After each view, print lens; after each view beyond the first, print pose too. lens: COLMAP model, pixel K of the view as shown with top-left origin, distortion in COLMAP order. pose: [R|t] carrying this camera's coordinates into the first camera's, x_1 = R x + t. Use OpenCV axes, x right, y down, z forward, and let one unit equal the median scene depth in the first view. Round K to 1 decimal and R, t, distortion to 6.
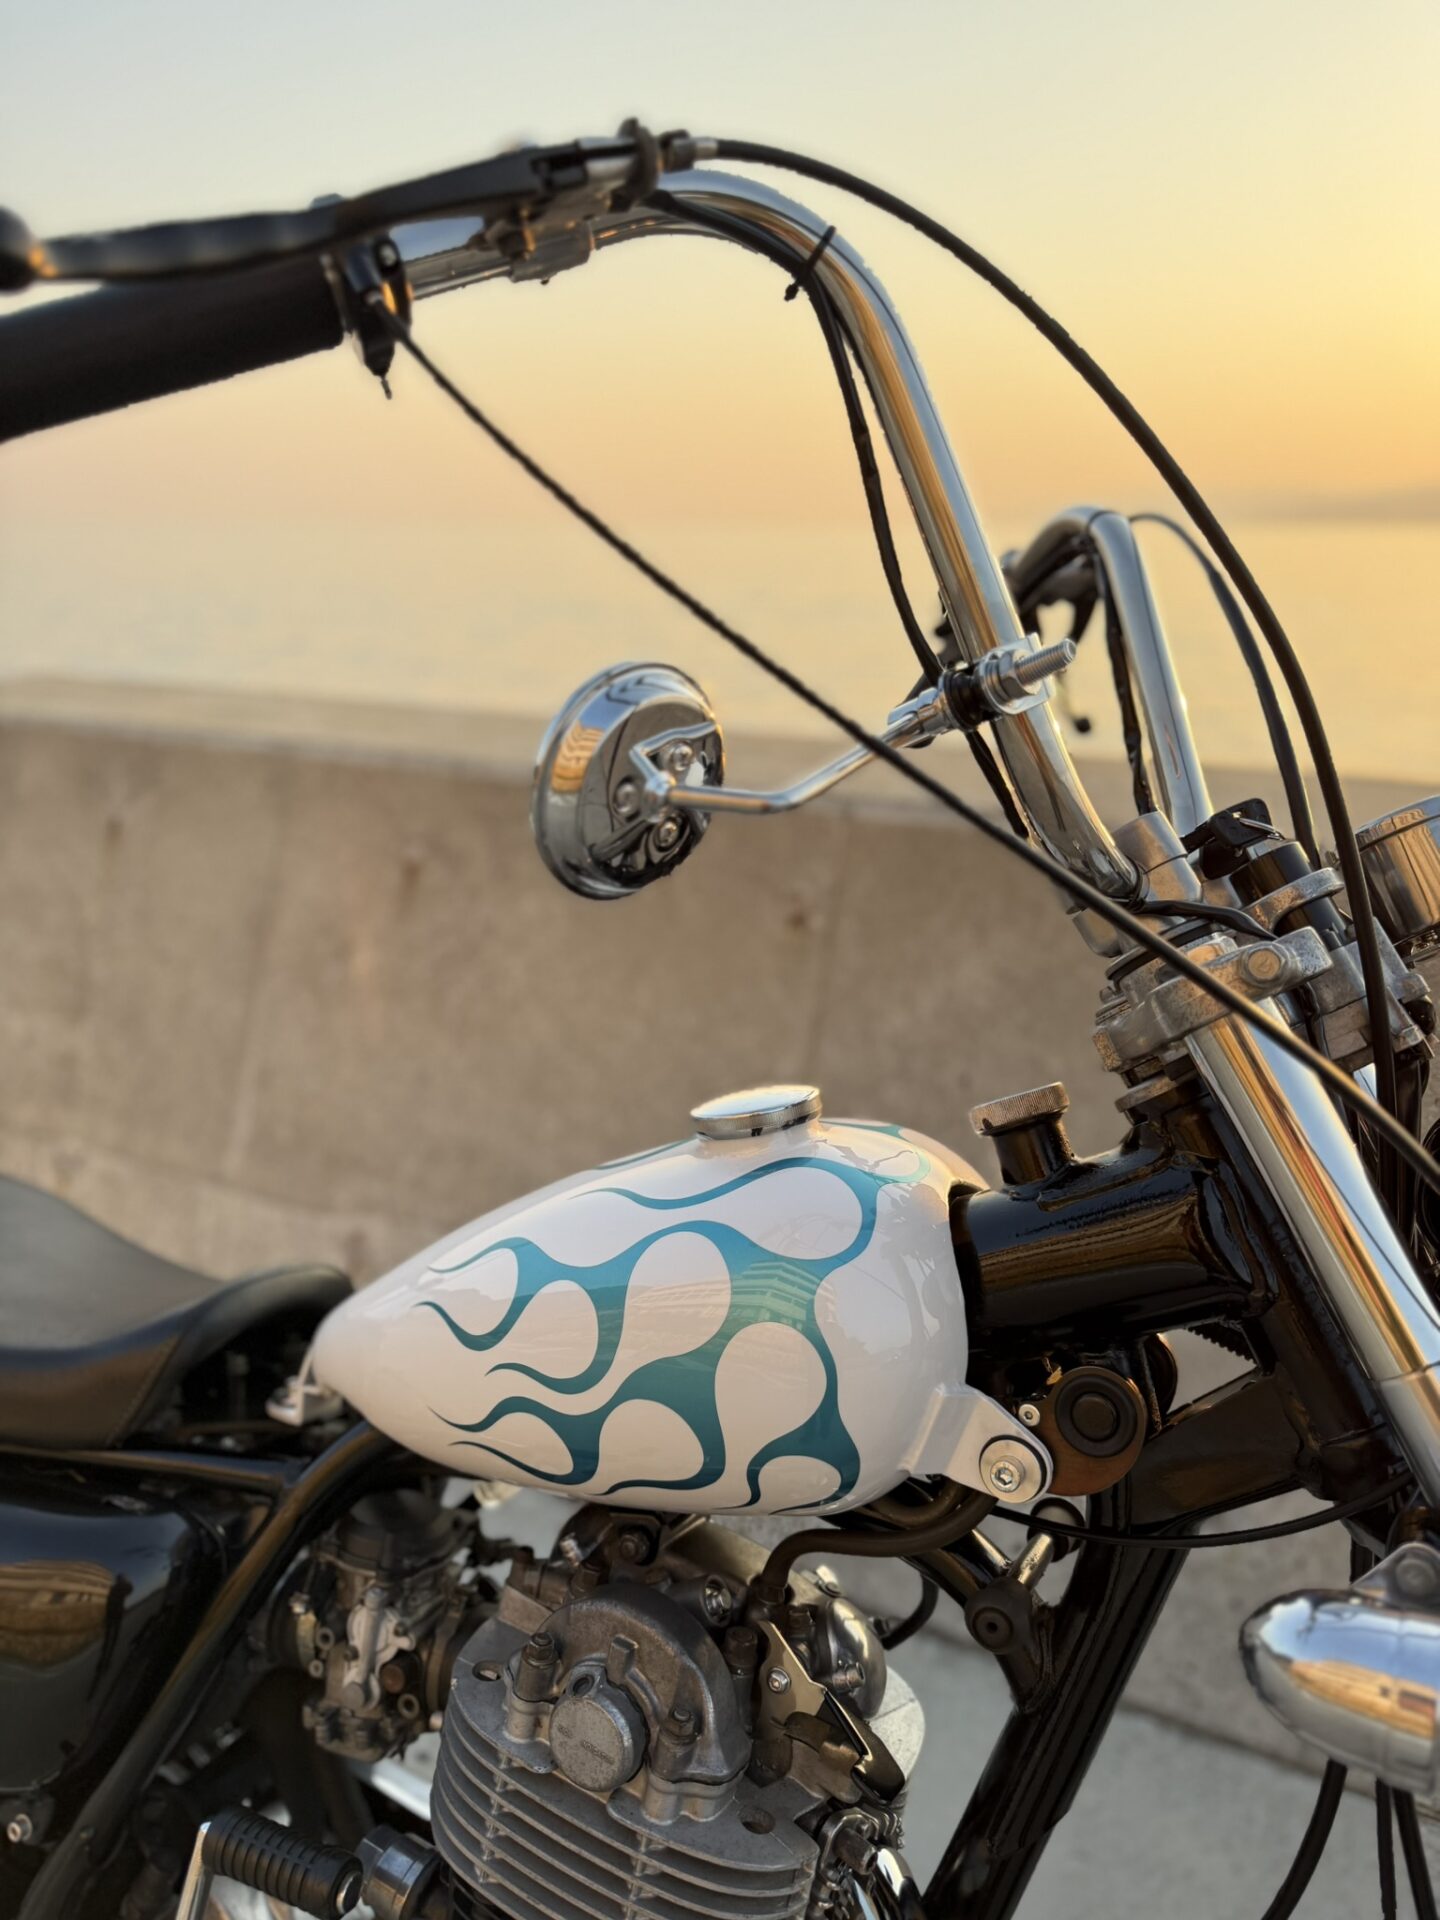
lens RADIAL K [[1364.7, 0, 720.0], [0, 1364.7, 960.0], [0, 0, 1]] dist [0.067817, -0.094443]
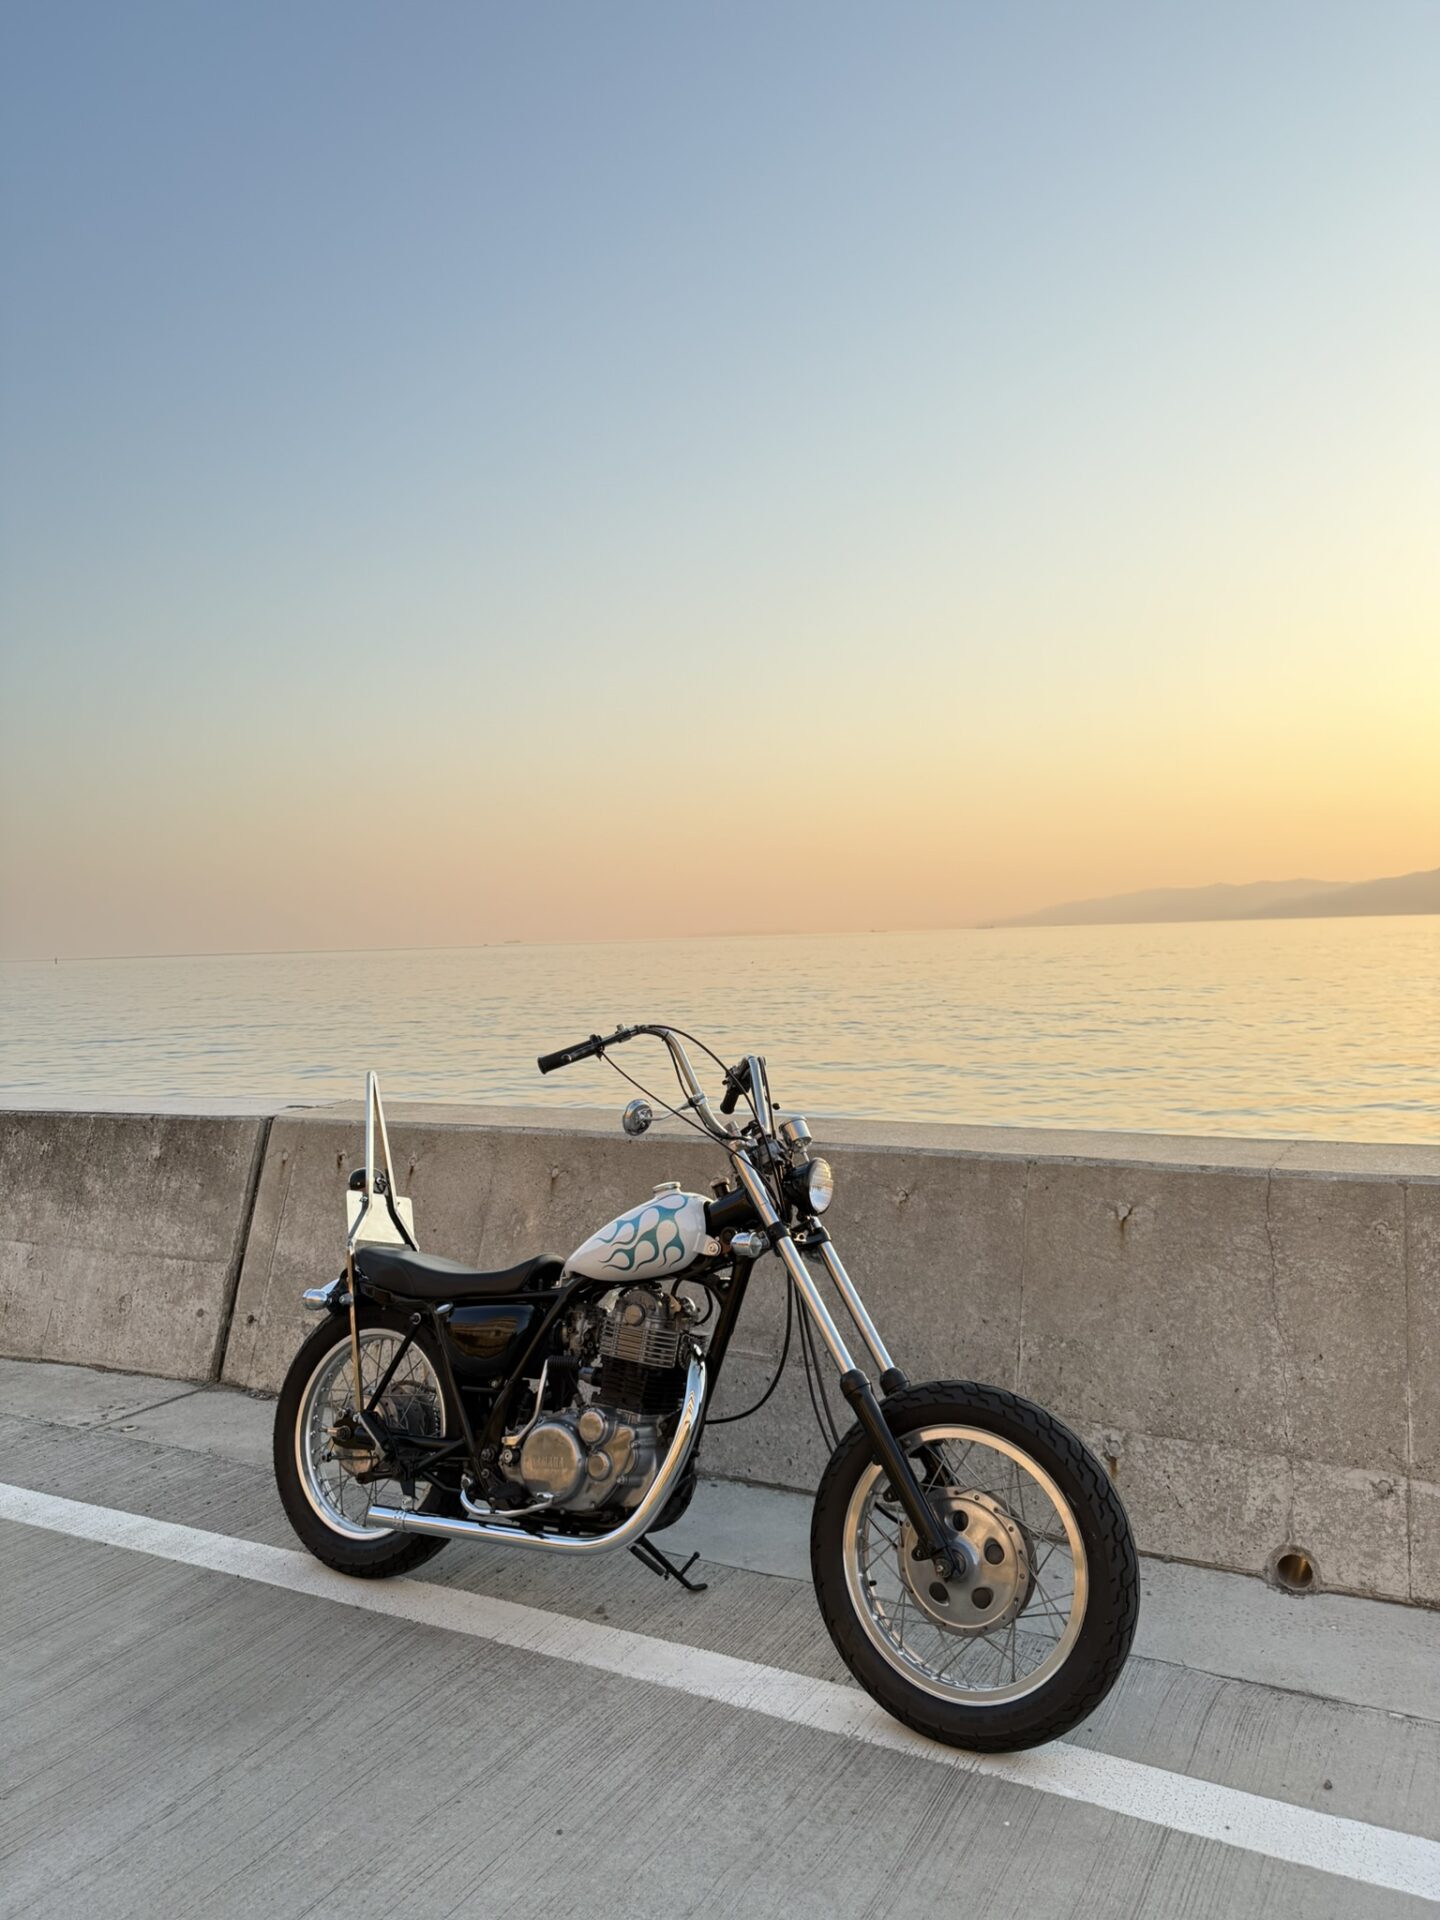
lens RADIAL K [[1364.7, 0, 720.0], [0, 1364.7, 960.0], [0, 0, 1]] dist [0.067817, -0.094443]
pose [[0.998985, -0.037412, -0.025086, 0.389665], [0.028712, 0.957993, -0.285350, 0.767974], [0.034708, 0.284340, 0.958095, -4.081816]]
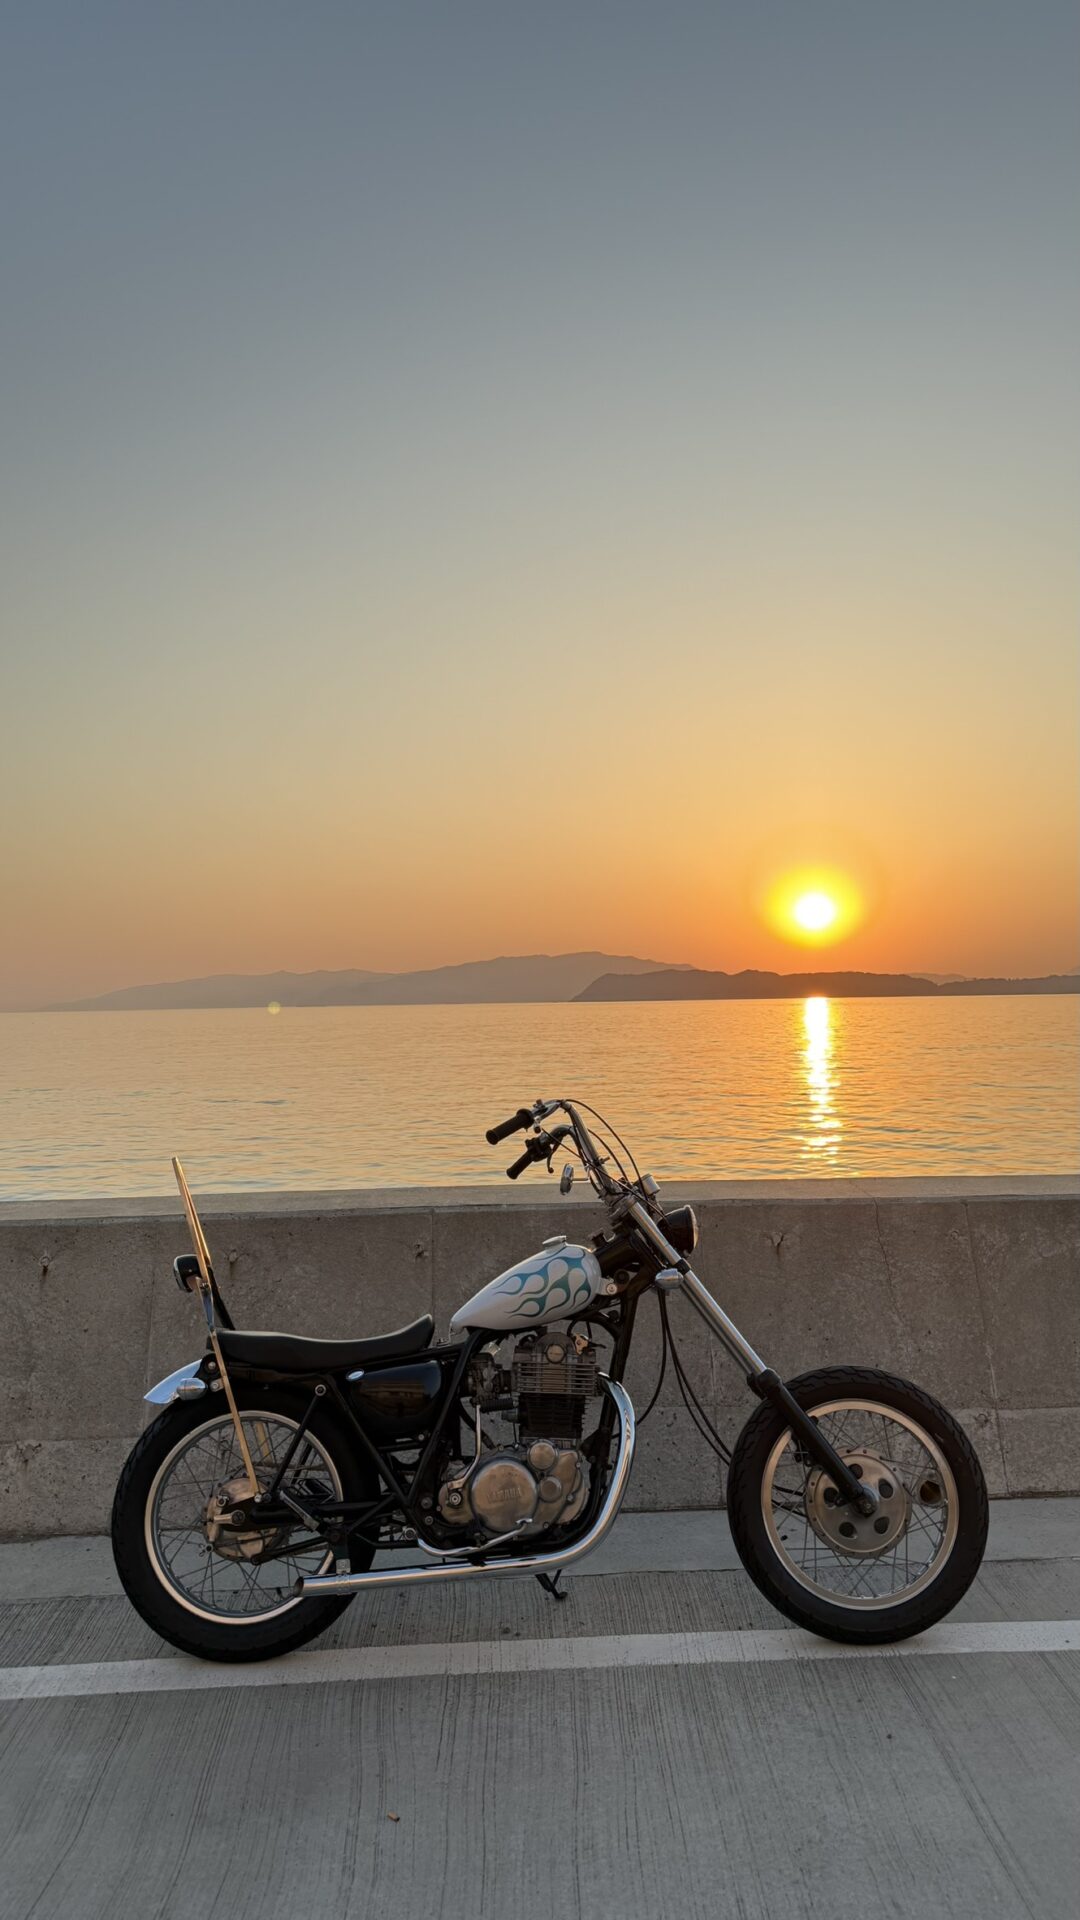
lens RADIAL K [[1377.6, 0, 540.0], [0, 1377.6, 960.0], [0, 0, 1]] dist [0.071965, -0.097758]
pose [[0.865768, -0.009034, 0.500365, -3.009647], [0.175458, 0.941851, -0.286586, 0.671096], [-0.468680, 0.335910, 0.817009, -4.200885]]
